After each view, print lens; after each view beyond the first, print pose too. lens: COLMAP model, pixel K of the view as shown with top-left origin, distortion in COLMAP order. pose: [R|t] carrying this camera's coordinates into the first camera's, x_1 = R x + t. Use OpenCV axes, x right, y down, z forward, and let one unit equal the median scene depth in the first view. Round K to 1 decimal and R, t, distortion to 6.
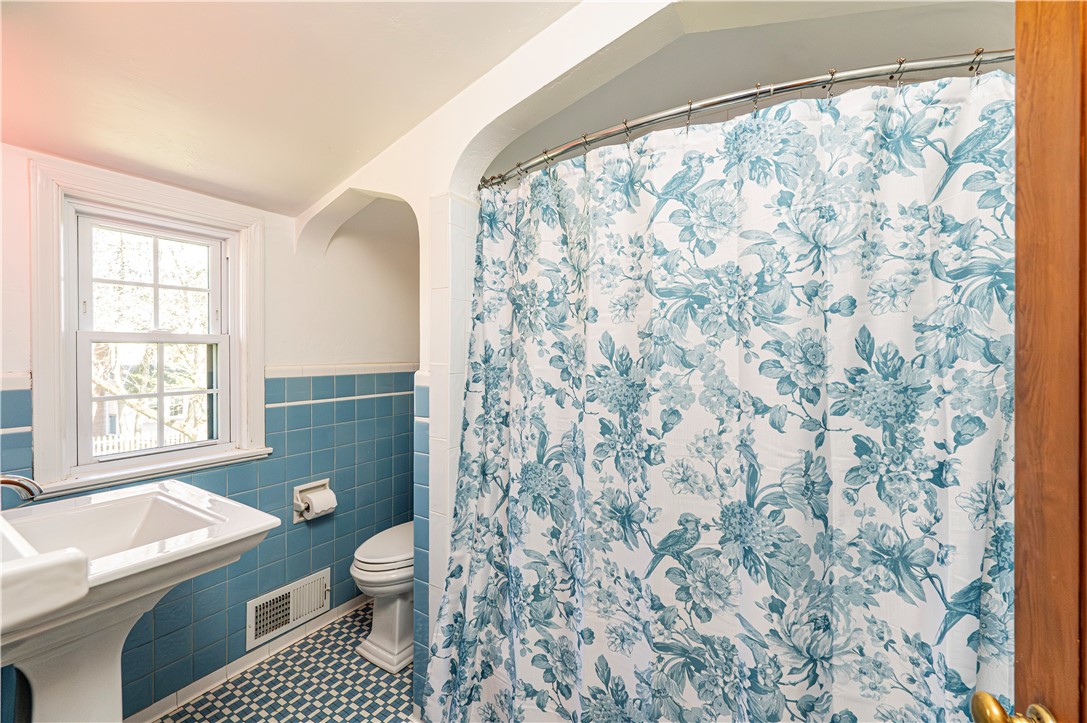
lens RADIAL K [[433.5, 0, 546.1], [0, 433.5, 359.1], [0, 0, 1]] dist [0.000058, -0.000016]
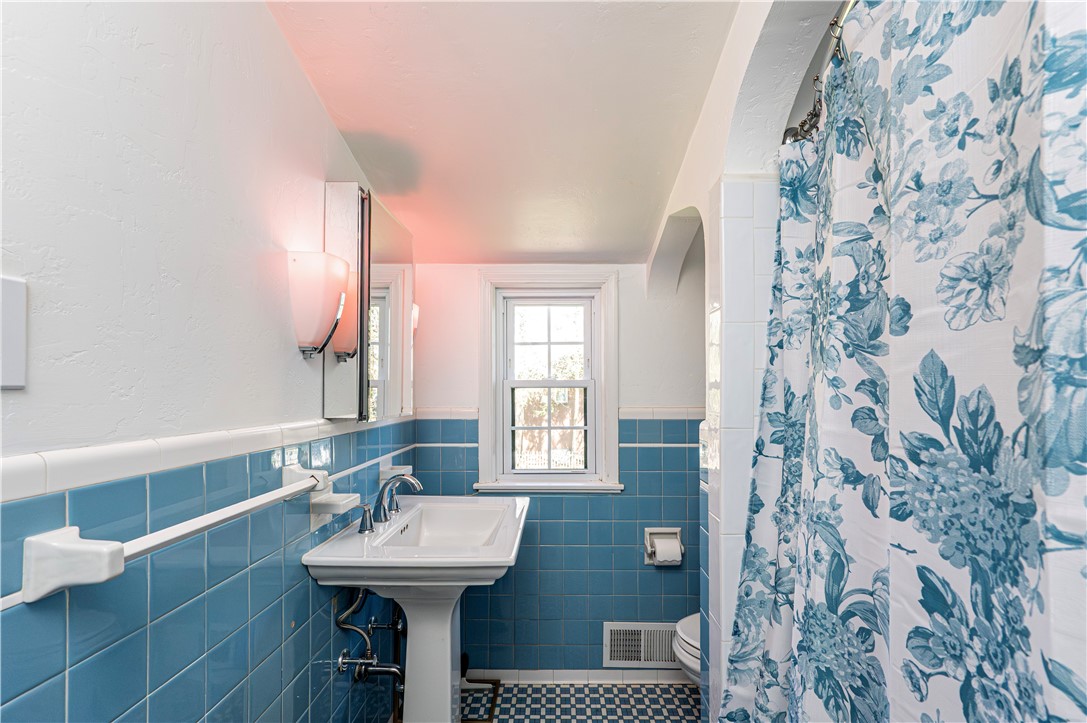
lens RADIAL K [[430.8, 0, 560.3], [0, 430.8, 387.0], [0, 0, 1]] dist [-0.000838, 0.000158]
pose [[0.529723, -0.010697, -0.848103, 0.233532], [-0.011318, 0.999742, -0.019679, -0.016141], [0.848095, 0.020023, 0.529466, 0.398746]]
